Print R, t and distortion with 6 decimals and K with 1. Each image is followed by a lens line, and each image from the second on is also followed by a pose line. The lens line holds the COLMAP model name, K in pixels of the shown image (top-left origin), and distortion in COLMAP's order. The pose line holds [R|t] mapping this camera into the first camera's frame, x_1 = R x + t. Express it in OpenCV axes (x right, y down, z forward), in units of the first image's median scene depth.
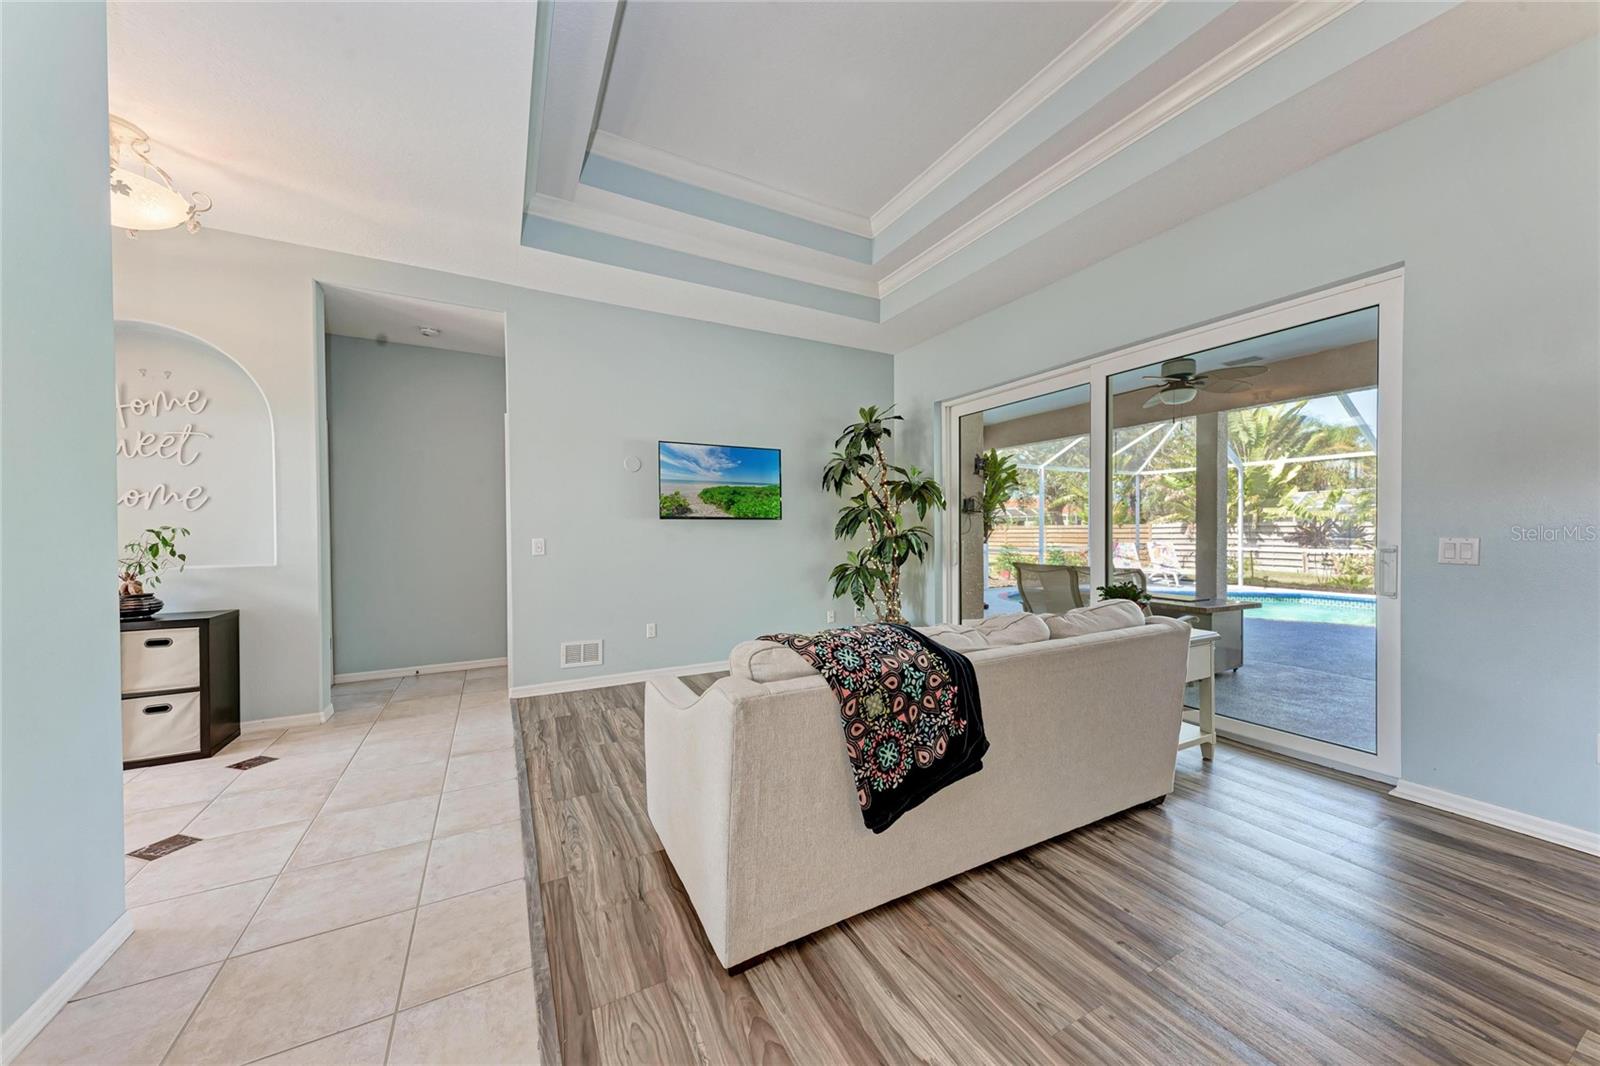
lens RADIAL K [[553.2, 0, 800.1], [0, 553.2, 538.7], [0, 0, 1]] dist [0.011623, -0.002067]
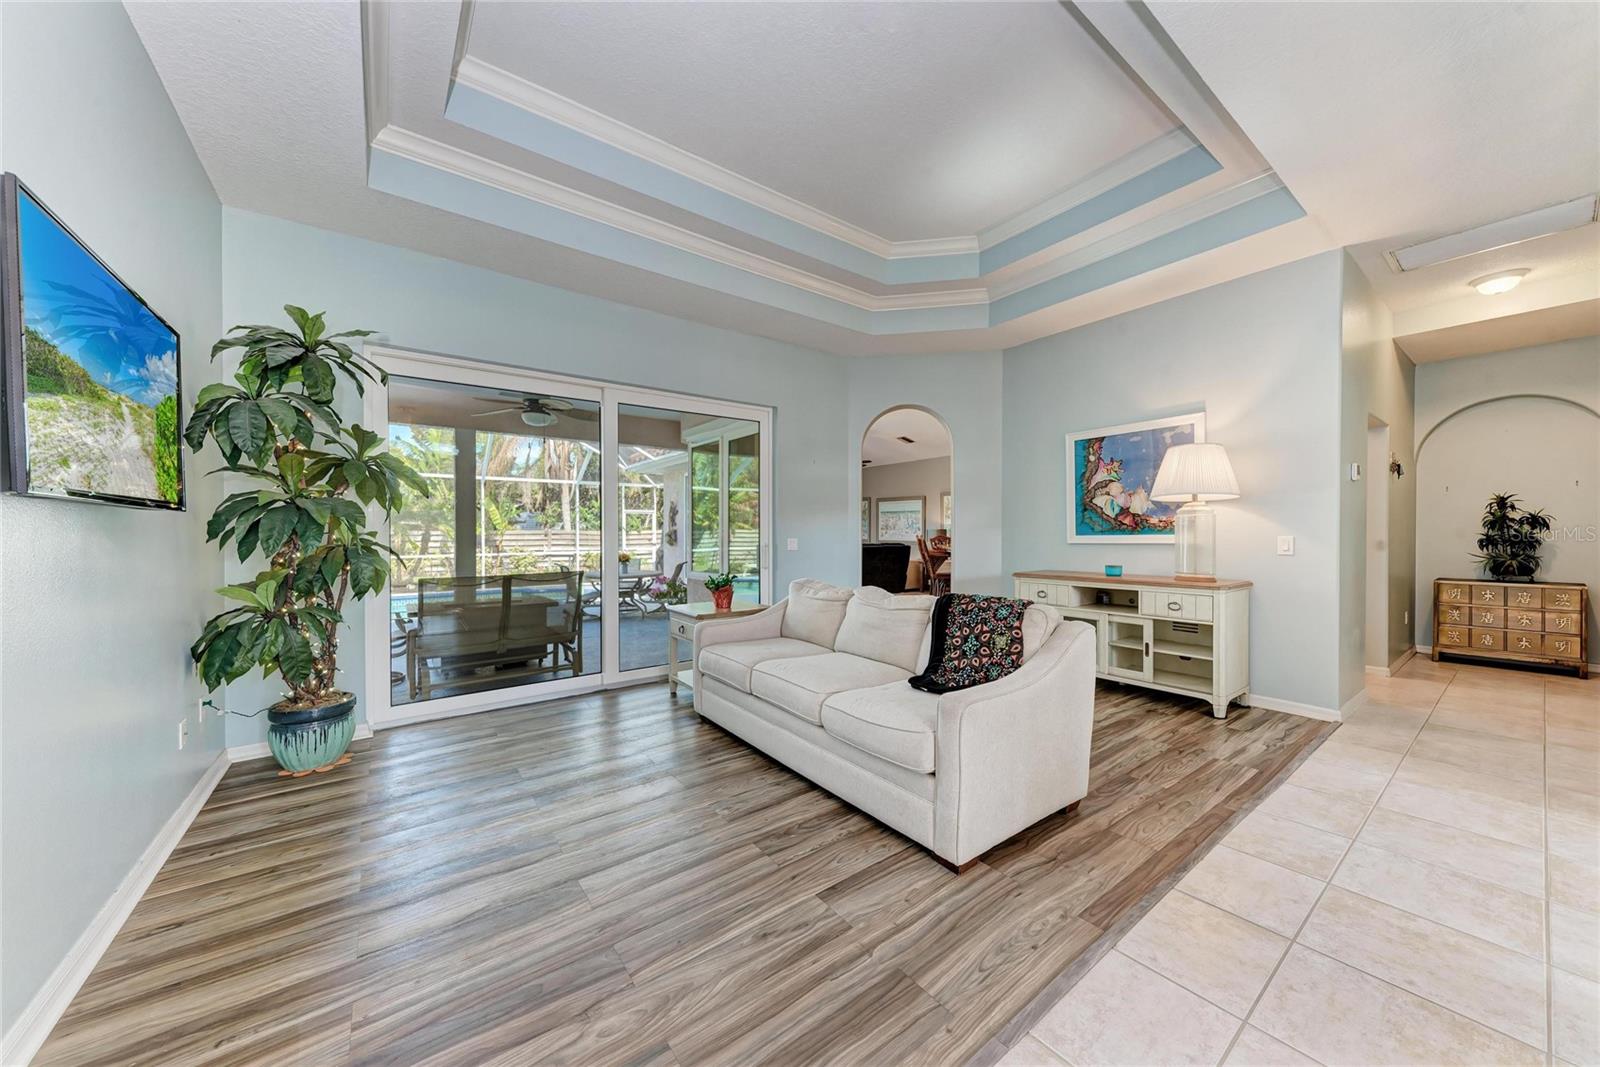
lens RADIAL K [[553.2, 0, 801.8], [0, 553.2, 526.3], [0, 0, 1]] dist [0.011623, -0.002067]
pose [[-0.146922, 0.014350, 0.989044, -1.197886], [0.025782, 0.999611, -0.010673, -0.021197], [-0.988812, 0.023931, -0.147234, 1.491696]]
